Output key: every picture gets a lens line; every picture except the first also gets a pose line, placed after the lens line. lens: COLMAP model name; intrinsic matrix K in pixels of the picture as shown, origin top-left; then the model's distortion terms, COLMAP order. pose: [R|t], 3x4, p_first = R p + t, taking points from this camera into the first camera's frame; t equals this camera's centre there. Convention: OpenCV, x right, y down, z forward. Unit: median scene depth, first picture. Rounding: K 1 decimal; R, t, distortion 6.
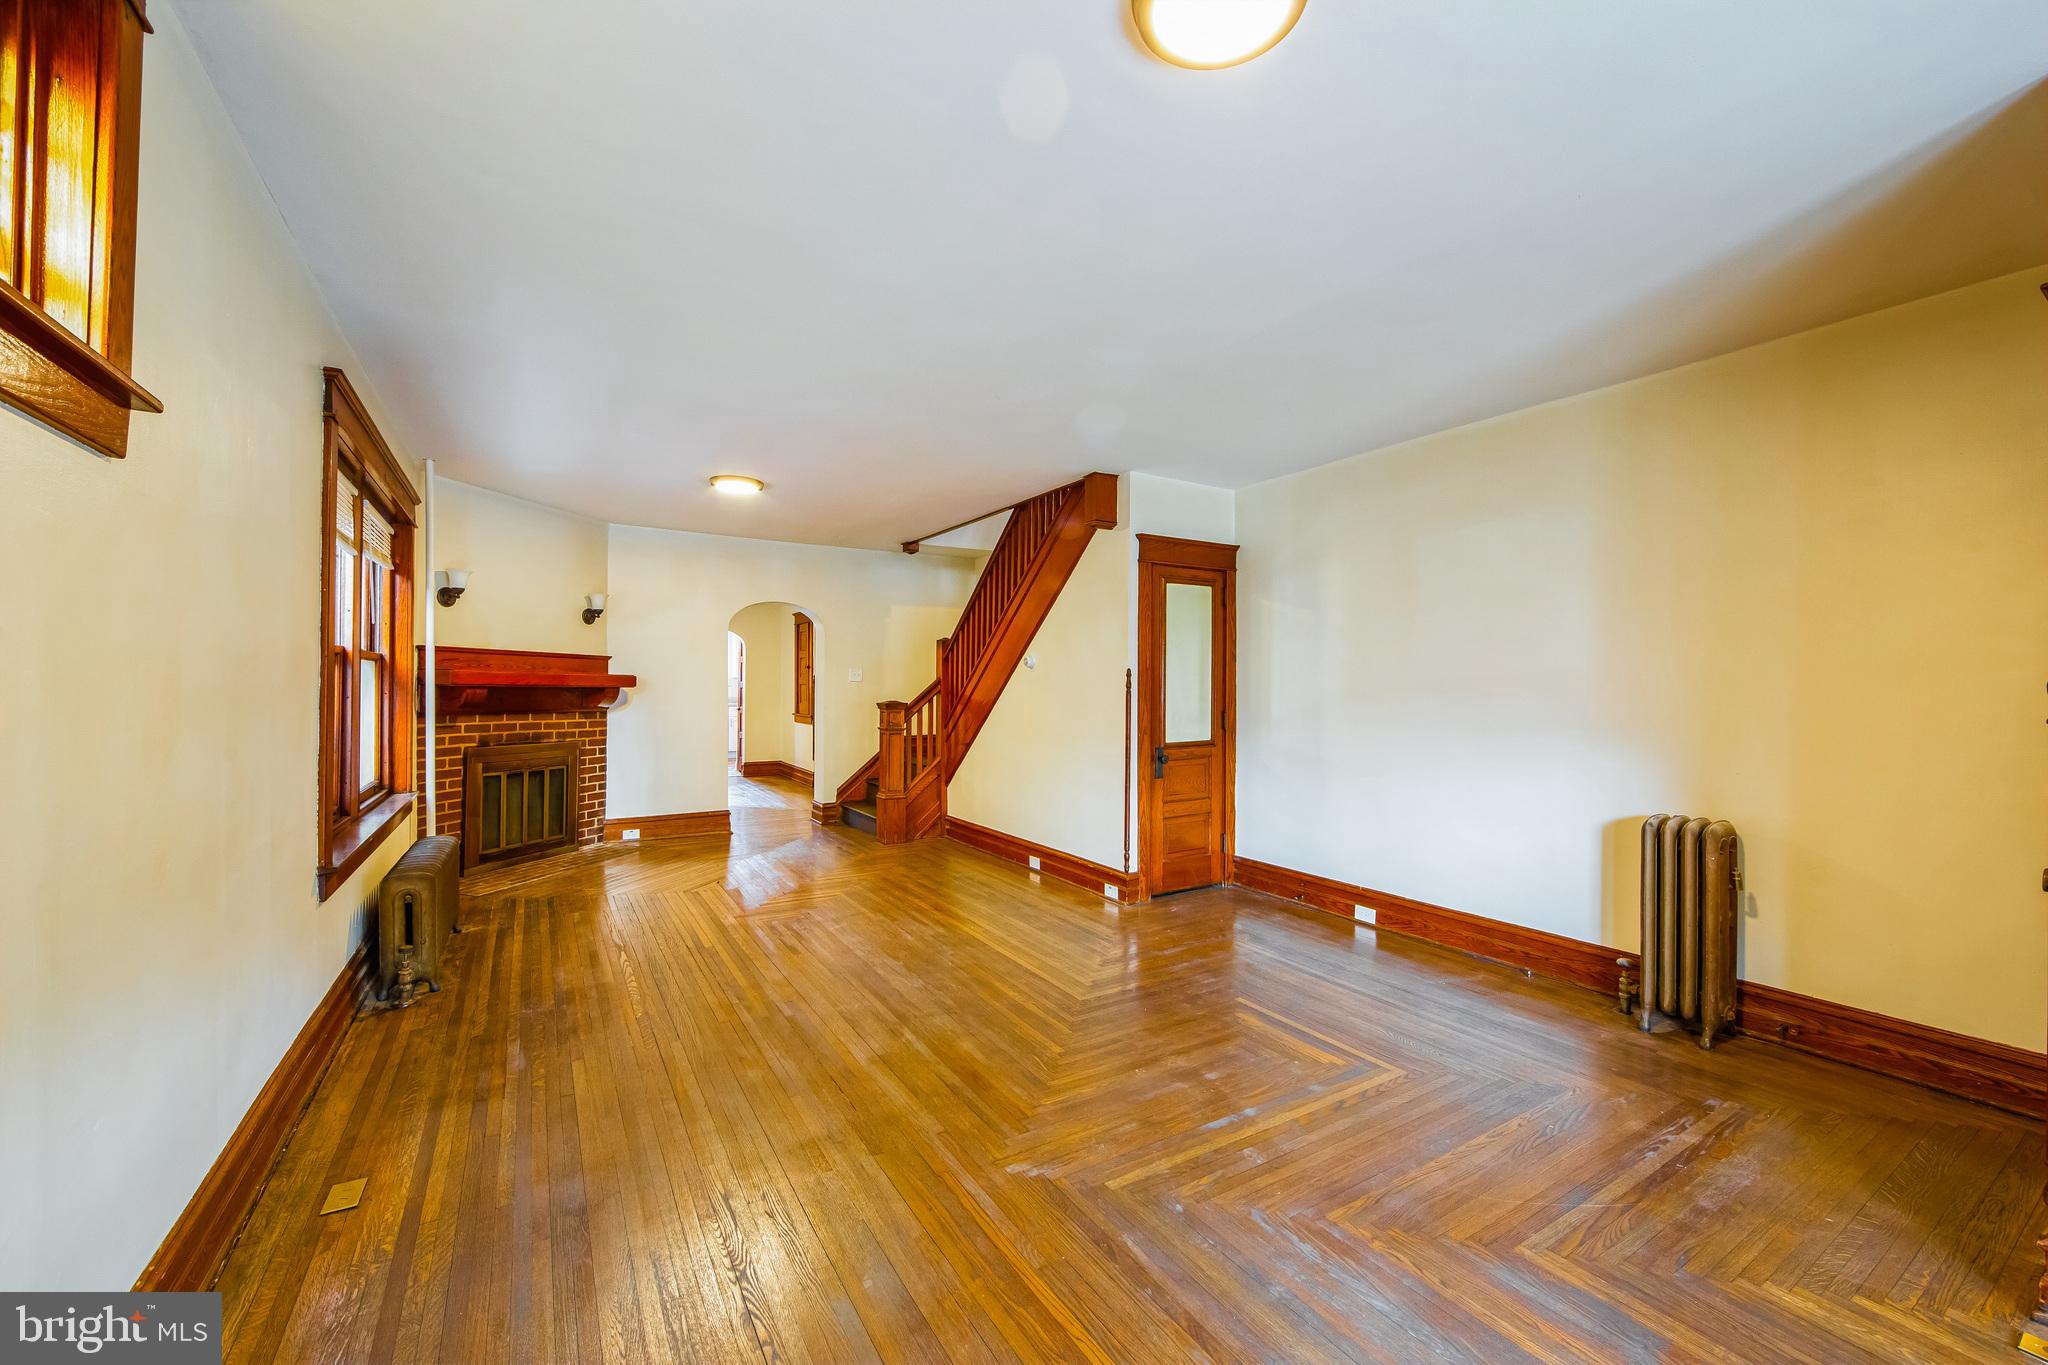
lens RADIAL K [[801.8, 0, 1024.0], [0, 801.8, 682.5], [0, 0, 1]] dist [0.000214, 0.000024]
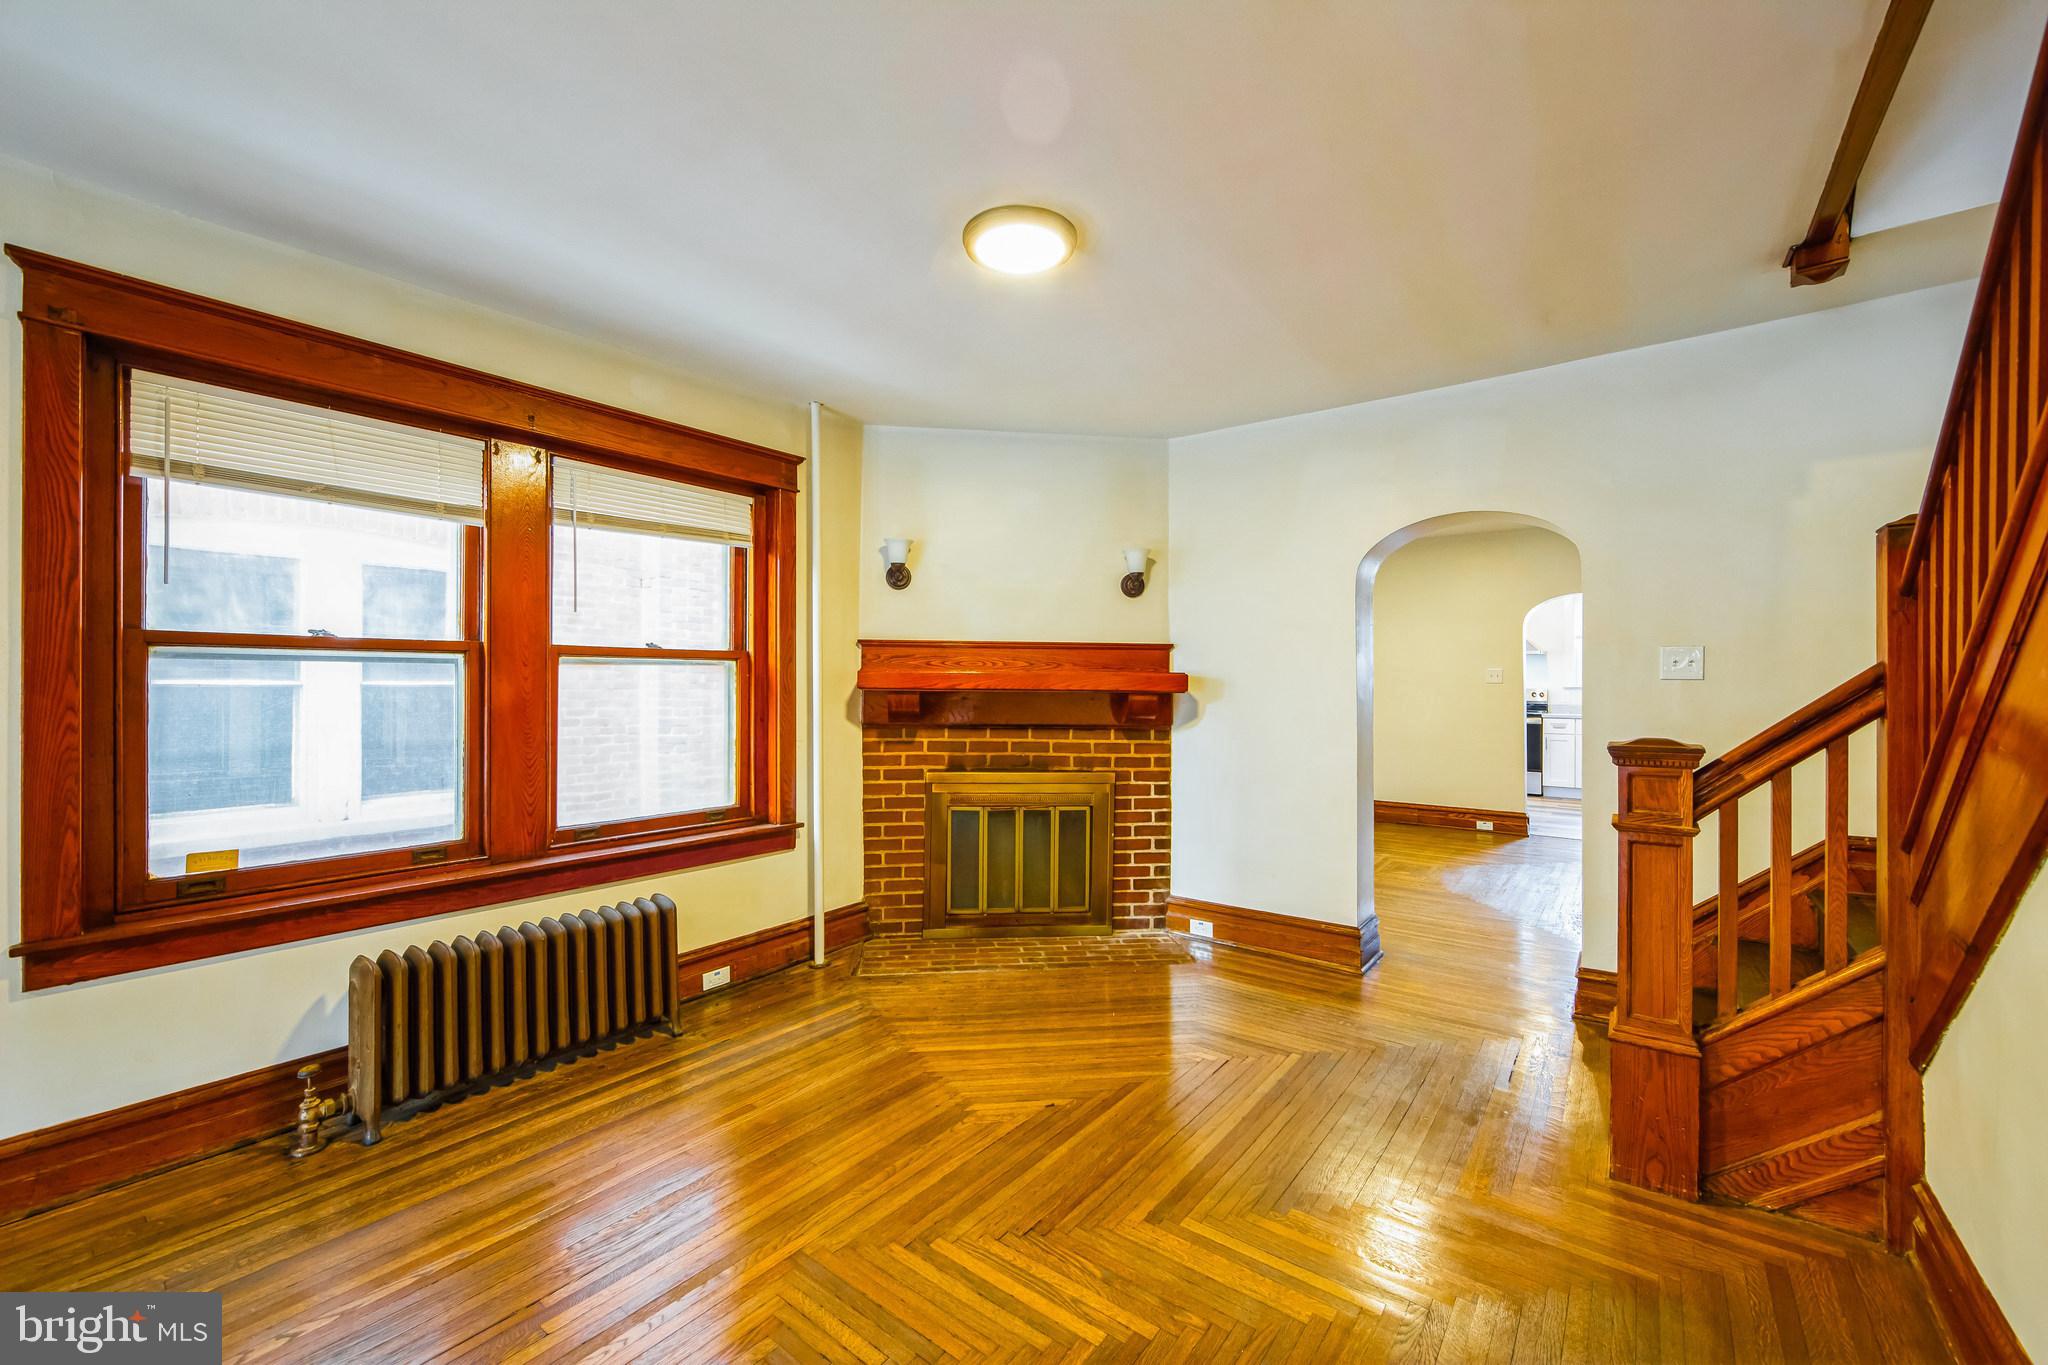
lens RADIAL K [[811.2, 0, 1024.0], [0, 811.2, 682.5], [0, 0, 1]] dist [-0.000942, -0.000129]
pose [[0.355272, -0.005578, -0.934746, 0.053437], [0.003845, 0.999982, -0.004505, 0.000434], [0.934755, -0.001994, 0.355287, 0.660674]]
